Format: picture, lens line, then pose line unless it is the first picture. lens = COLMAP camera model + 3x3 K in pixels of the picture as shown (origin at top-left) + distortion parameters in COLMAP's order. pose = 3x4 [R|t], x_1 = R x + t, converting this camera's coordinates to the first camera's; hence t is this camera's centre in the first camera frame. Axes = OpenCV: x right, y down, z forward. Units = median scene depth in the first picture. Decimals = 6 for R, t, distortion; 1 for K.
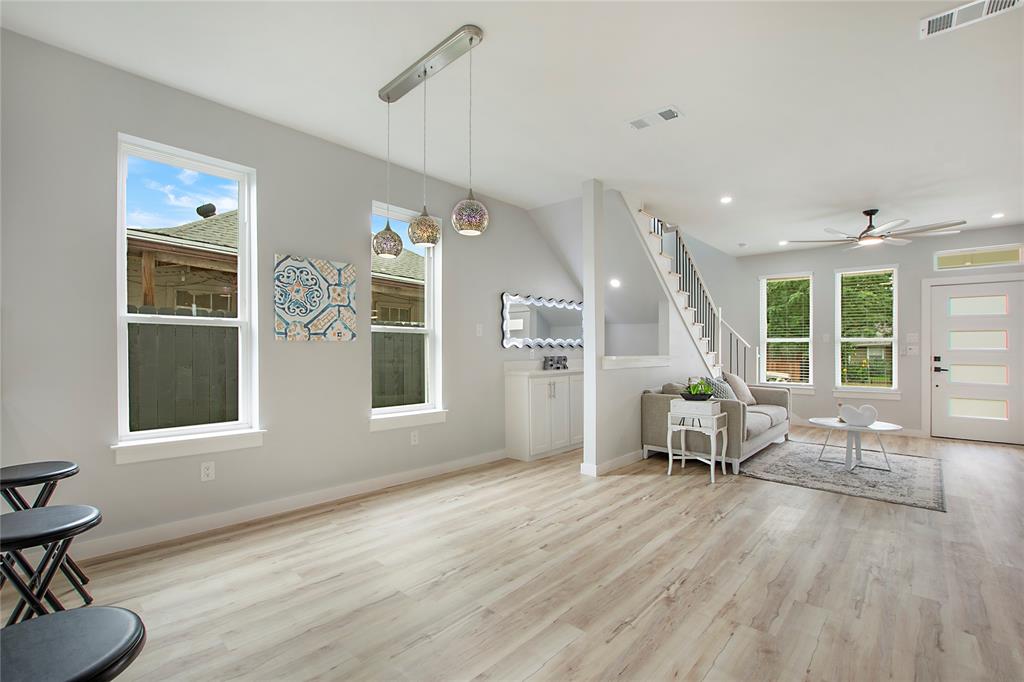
lens RADIAL K [[456.5, 0, 511.1], [0, 456.5, 350.7], [0, 0, 1]] dist [-0.036435, 0.007803]
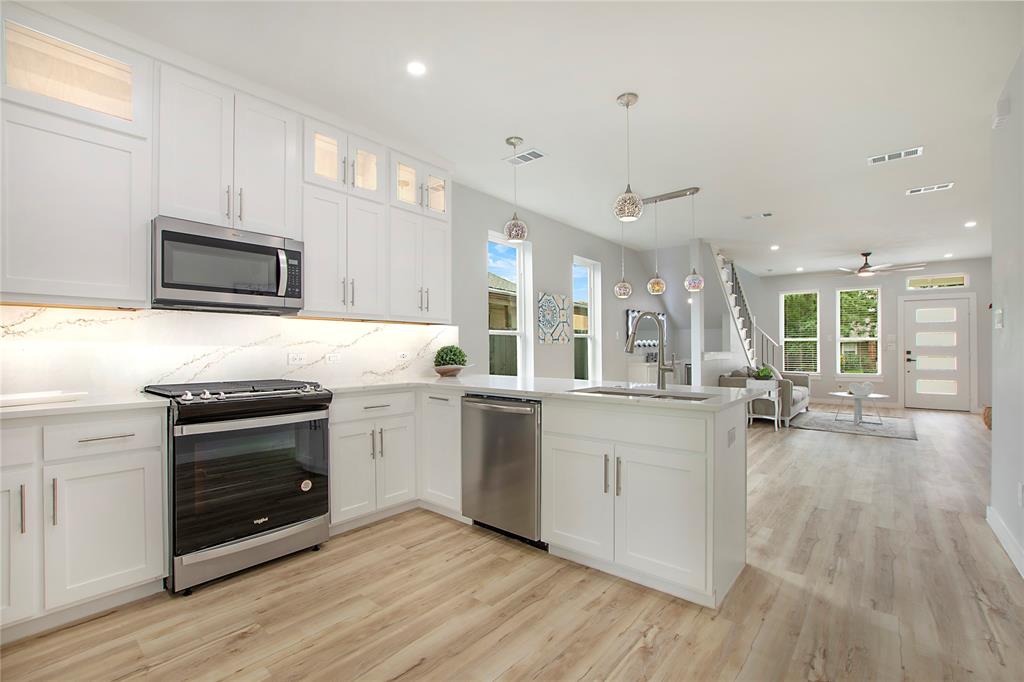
lens RADIAL K [[456.5, 0, 511.1], [0, 456.5, 350.7], [0, 0, 1]] dist [-0.036435, 0.007803]
pose [[0.998981, -0.007741, 0.044455, -0.568979], [0.007609, 0.999966, 0.003144, -0.002509], [-0.044478, -0.002802, 0.999006, -0.557128]]
